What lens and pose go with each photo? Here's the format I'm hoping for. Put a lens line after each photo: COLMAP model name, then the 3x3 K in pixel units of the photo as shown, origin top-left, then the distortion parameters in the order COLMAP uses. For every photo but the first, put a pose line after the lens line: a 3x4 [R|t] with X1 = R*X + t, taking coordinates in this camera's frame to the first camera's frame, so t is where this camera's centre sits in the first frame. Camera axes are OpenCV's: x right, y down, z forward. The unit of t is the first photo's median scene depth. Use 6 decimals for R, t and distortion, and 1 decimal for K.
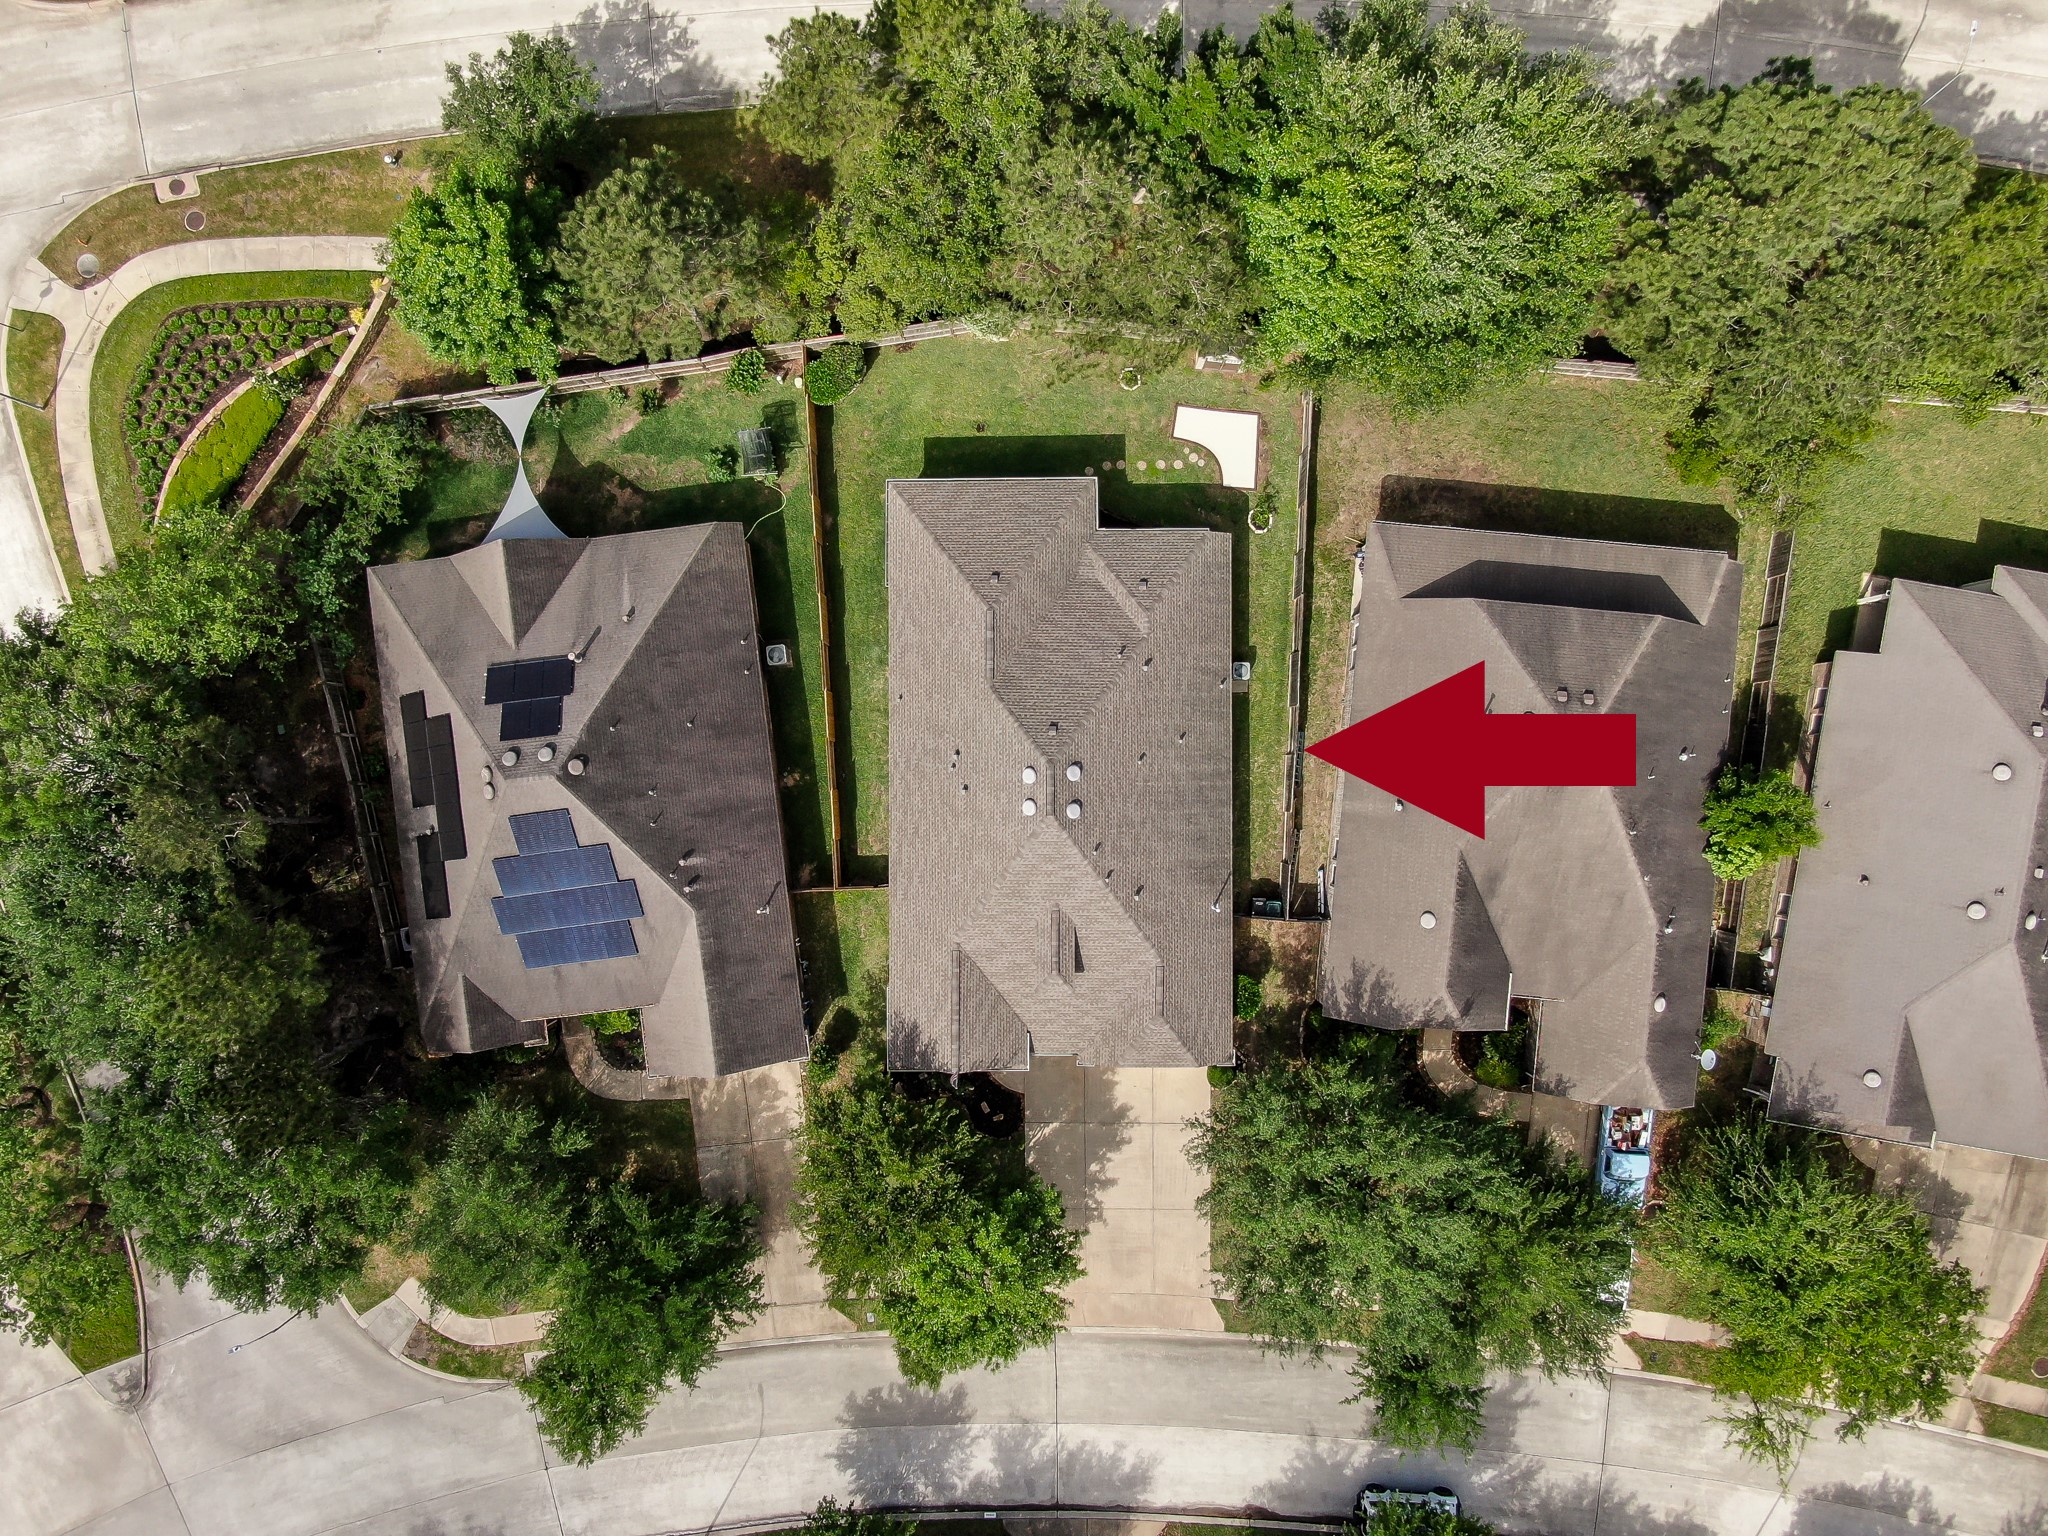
lens RADIAL K [[1466.4, 0, 1024.0], [0, 1466.4, 768.0], [0, 0, 1]] dist [-0.009832, -0.005523]
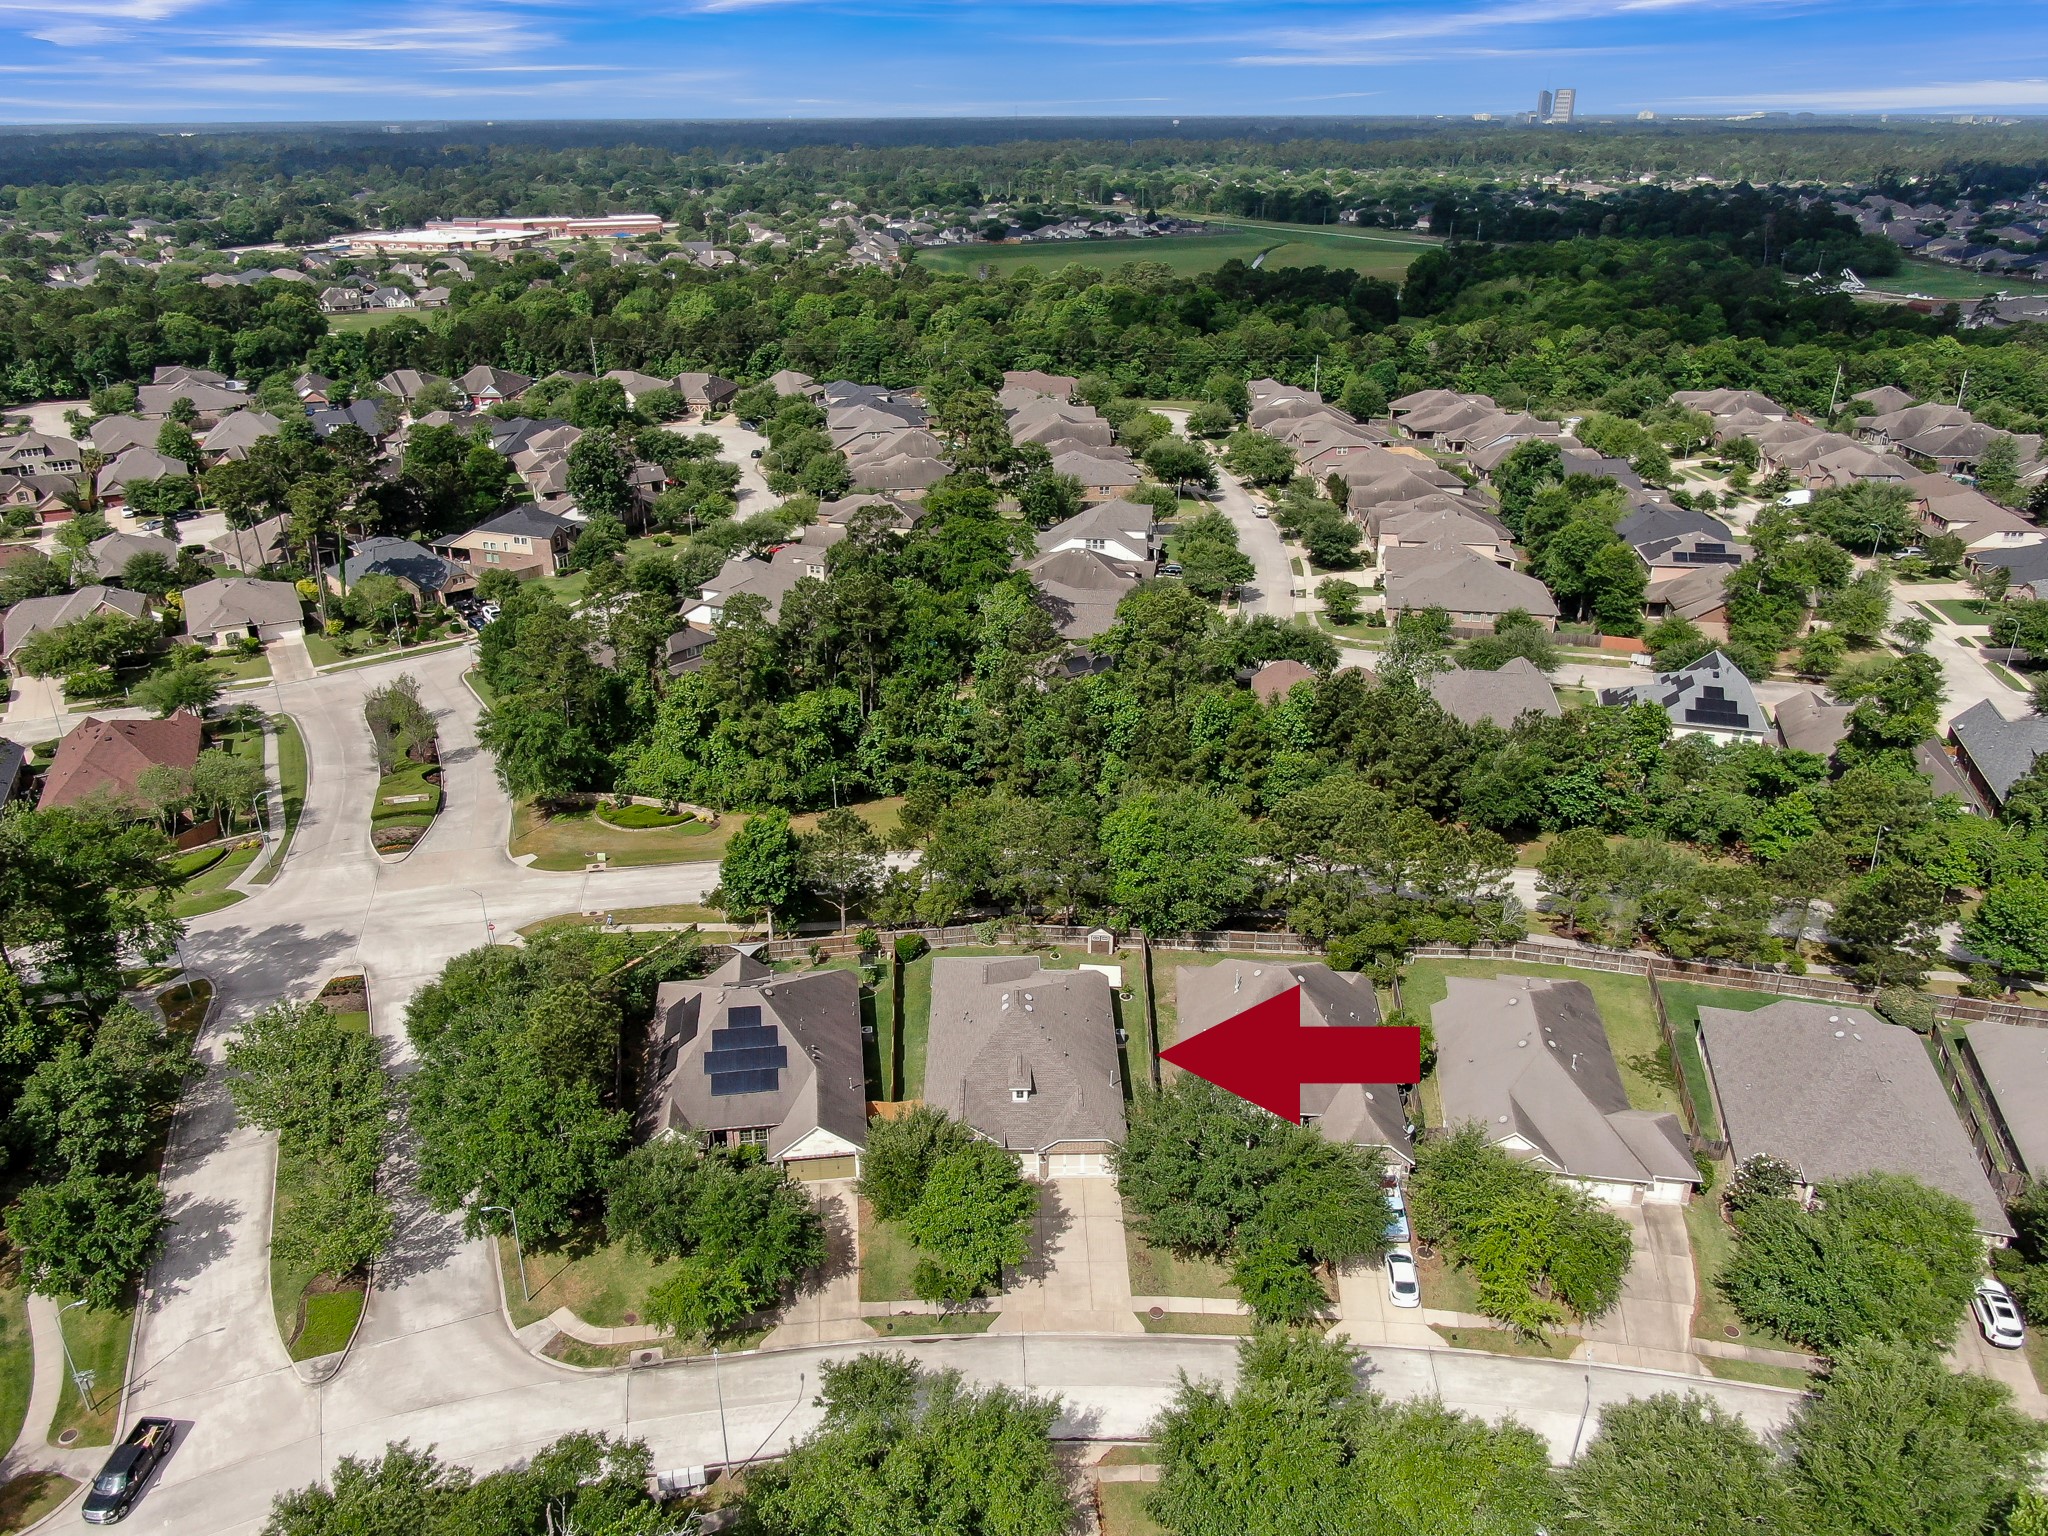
lens RADIAL K [[1466.4, 0, 1024.0], [0, 1466.4, 768.0], [0, 0, 1]] dist [-0.009832, -0.005523]
pose [[0.999798, 0.010113, 0.017349, -0.007529], [0.011670, 0.410439, -0.911813, 1.447526], [-0.016342, 0.911832, 0.410239, -0.055075]]
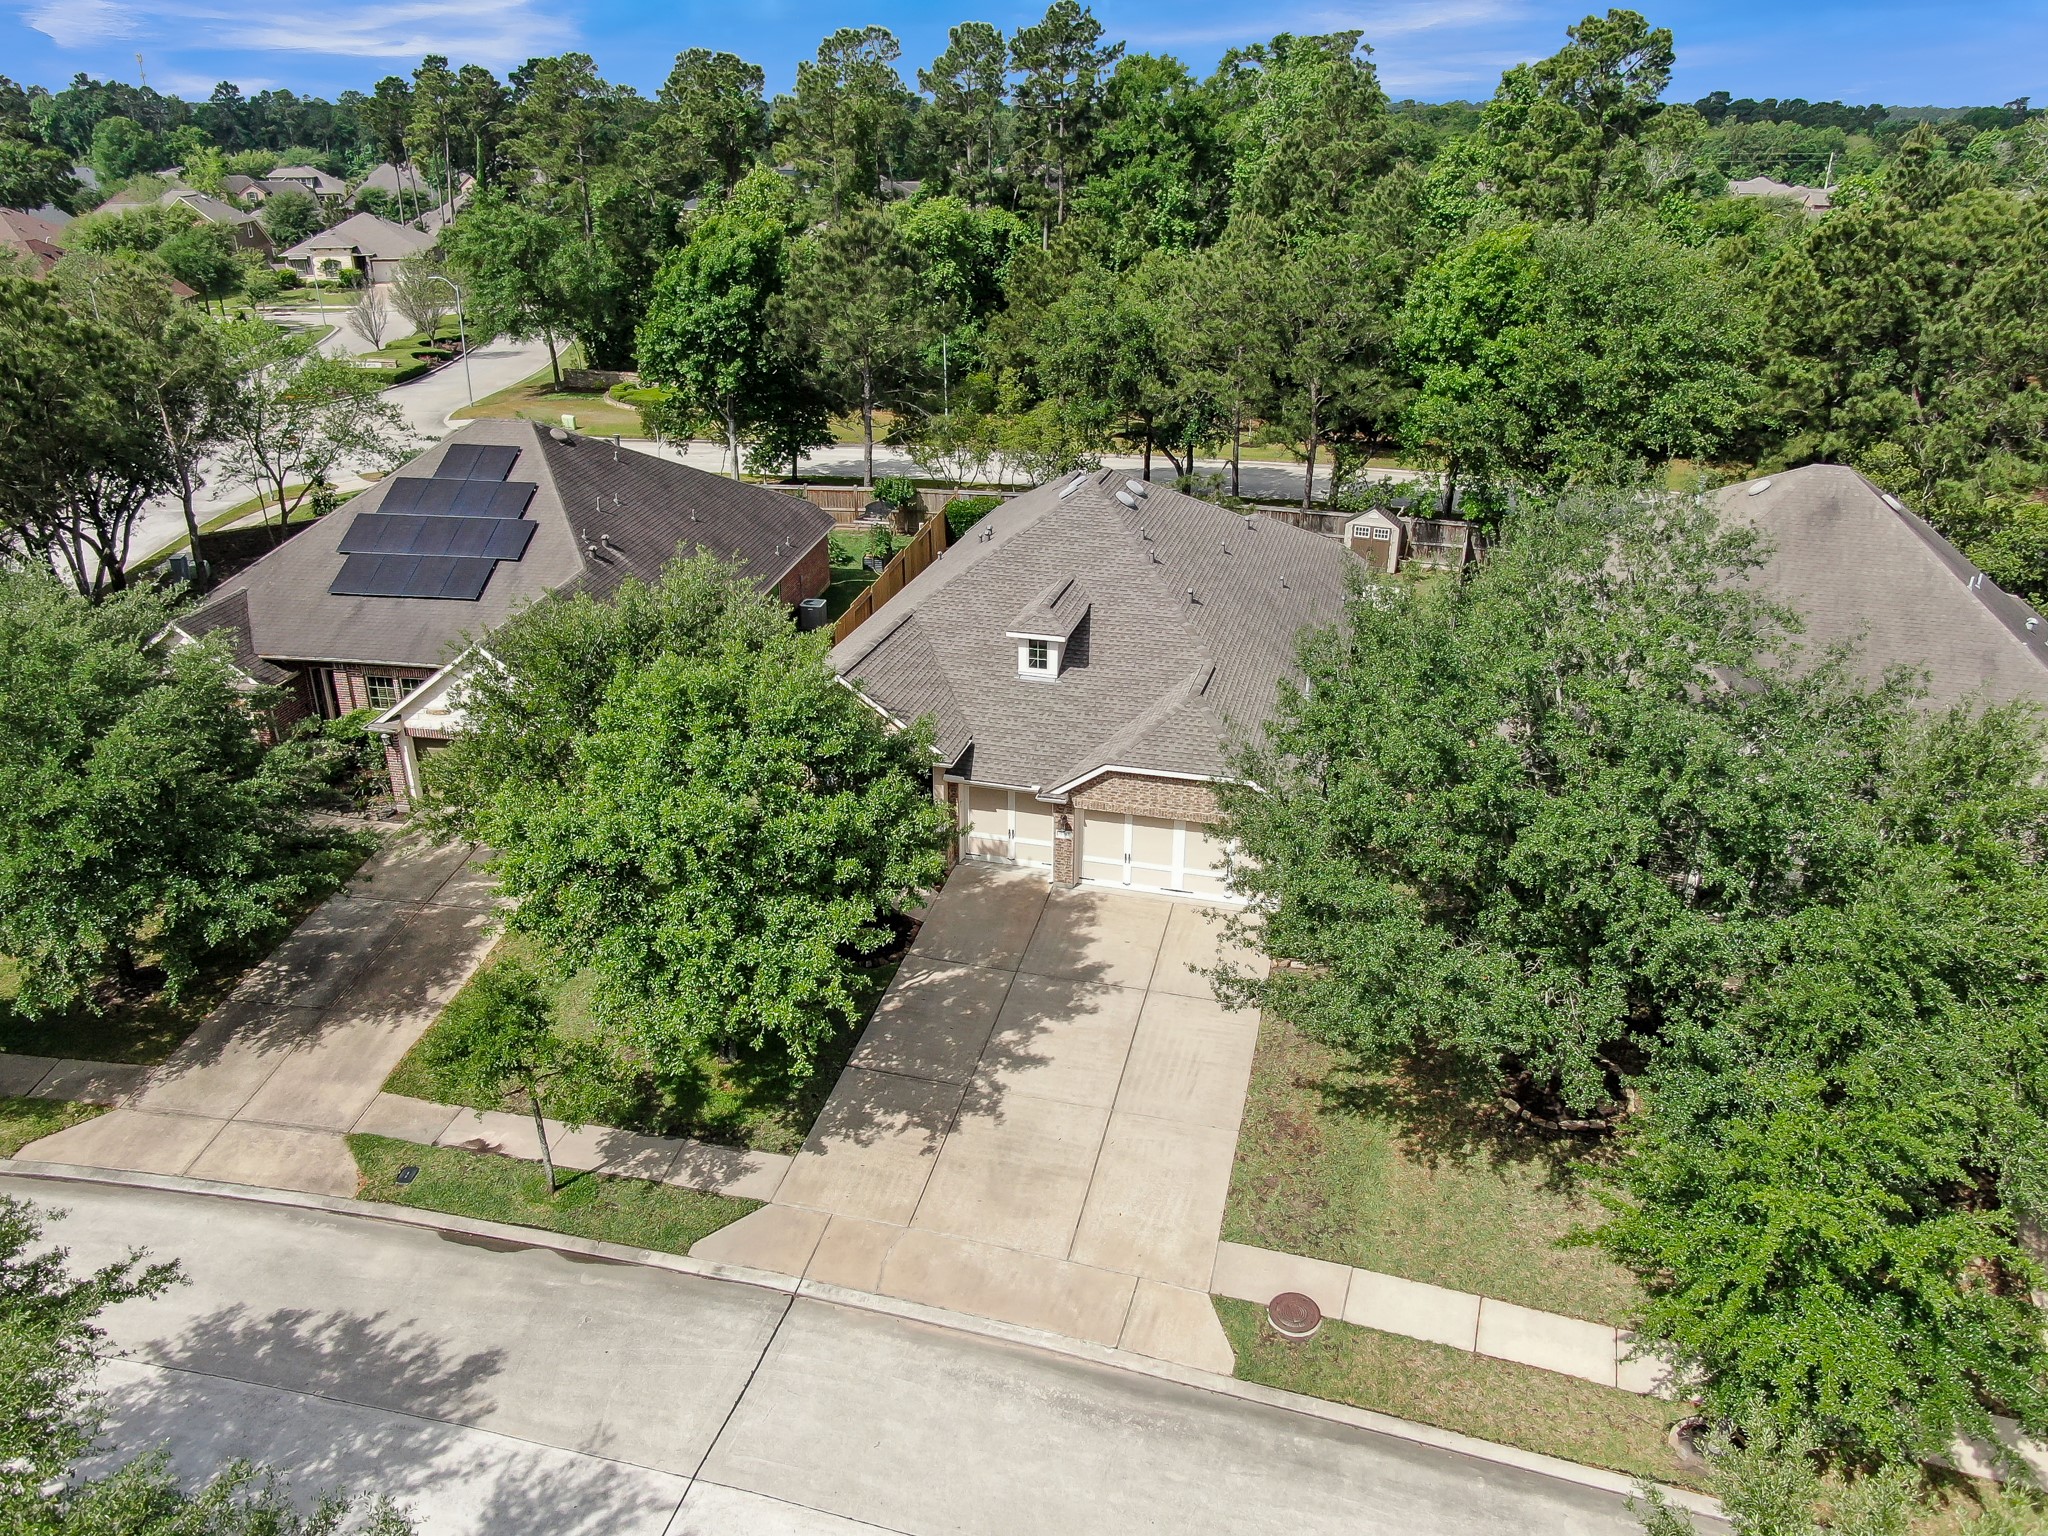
lens RADIAL K [[1466.4, 0, 1024.0], [0, 1466.4, 768.0], [0, 0, 1]] dist [-0.009832, -0.005523]
pose [[0.964666, 0.126118, -0.231331, 0.153984], [-0.262723, 0.394073, -0.880729, 0.665032], [-0.019915, 0.910385, 0.413282, 0.725861]]
